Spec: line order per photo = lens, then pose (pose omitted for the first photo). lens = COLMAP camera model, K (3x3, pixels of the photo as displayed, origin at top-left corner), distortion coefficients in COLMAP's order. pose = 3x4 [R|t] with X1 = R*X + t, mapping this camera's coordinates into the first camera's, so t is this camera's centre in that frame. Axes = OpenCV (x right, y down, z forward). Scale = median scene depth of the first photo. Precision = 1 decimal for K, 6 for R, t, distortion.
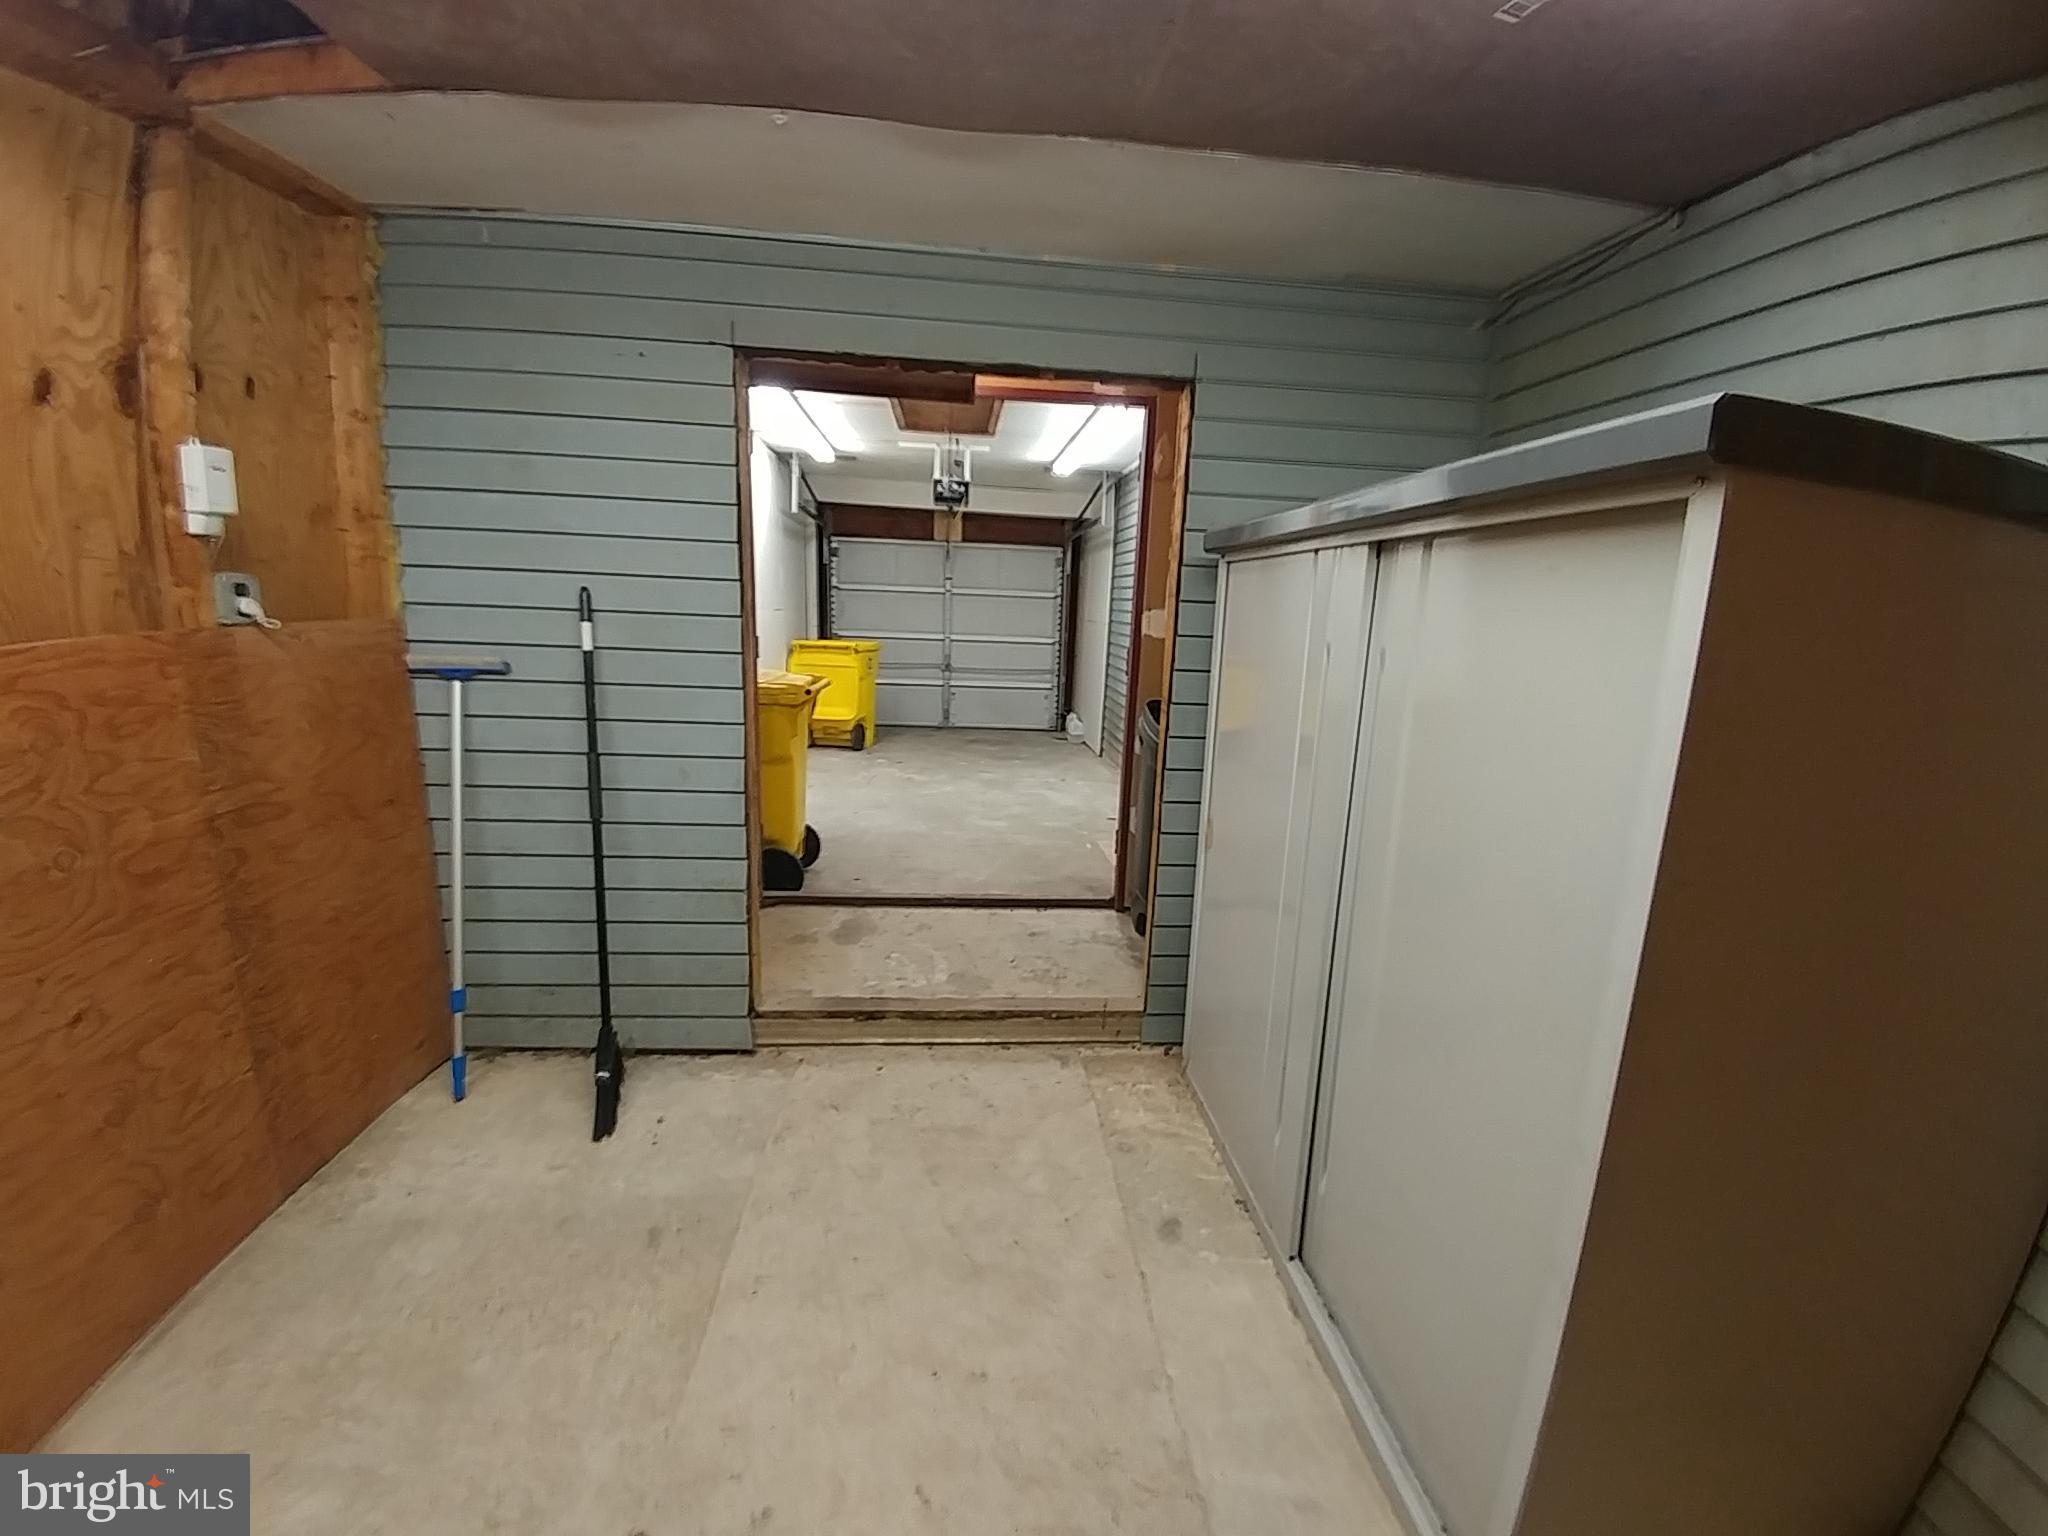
lens RADIAL K [[962.5, 0, 1024.0], [0, 962.5, 768.0], [0, 0, 1]] dist [-0.001308, -0.000413]
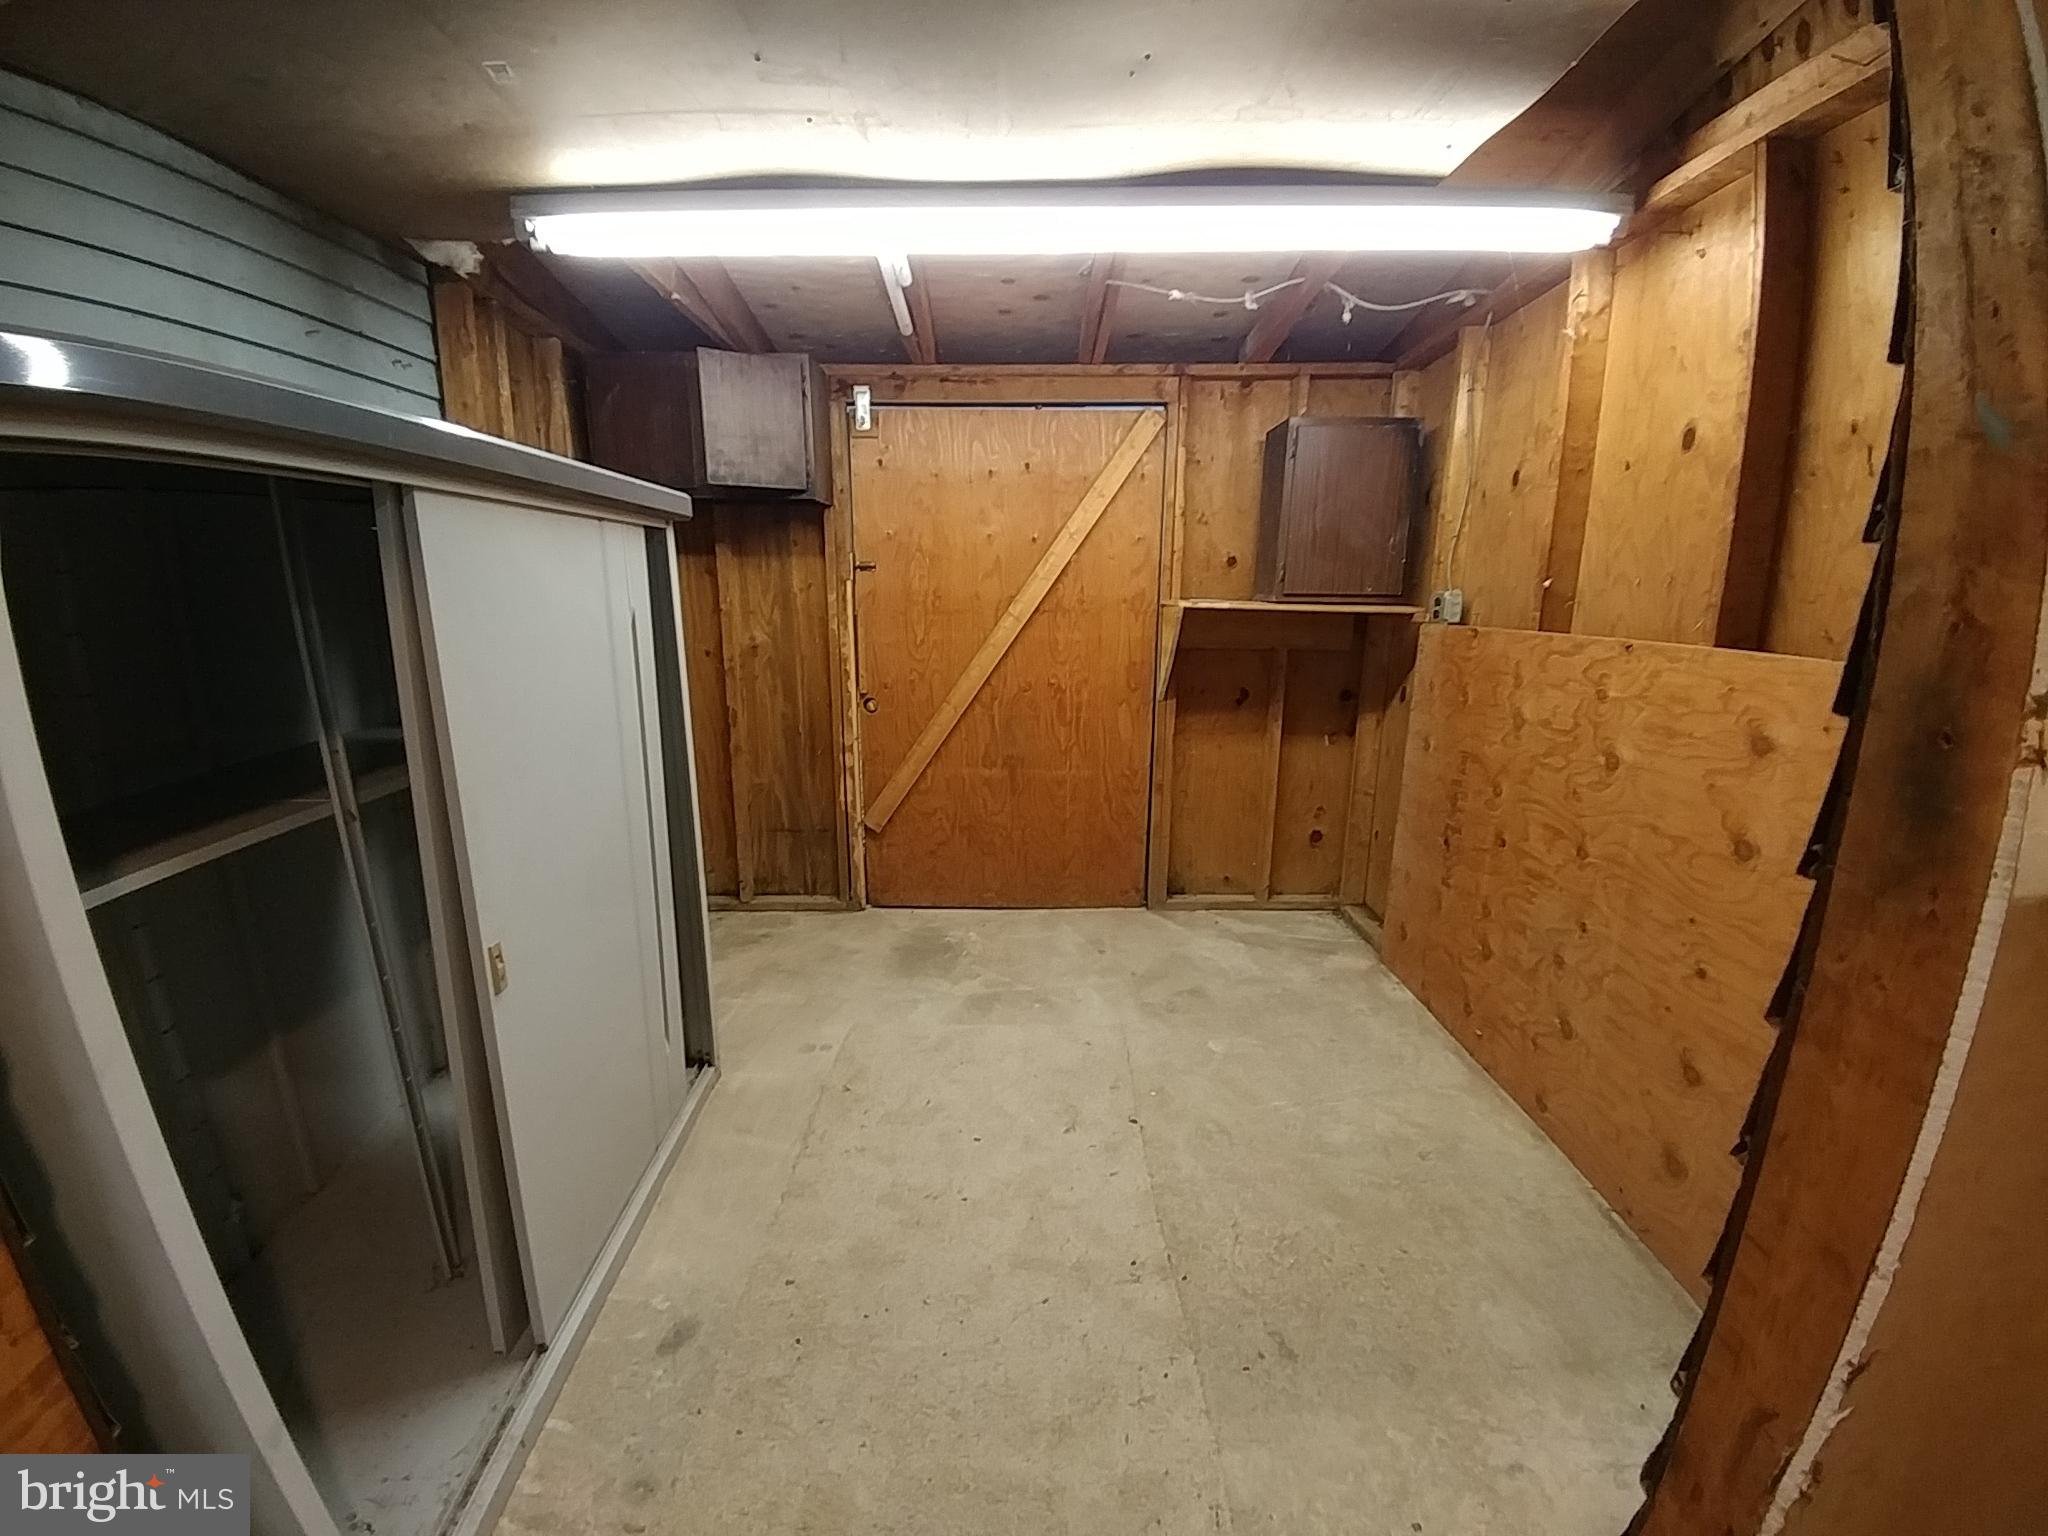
lens RADIAL K [[962.5, 0, 1024.0], [0, 962.5, 768.0], [0, 0, 1]] dist [-0.001308, -0.000413]
pose [[-0.998106, -0.050133, 0.035651, -0.196014], [-0.031047, 0.910825, 0.411623, -0.399637], [-0.053108, 0.409736, -0.910657, 1.934066]]
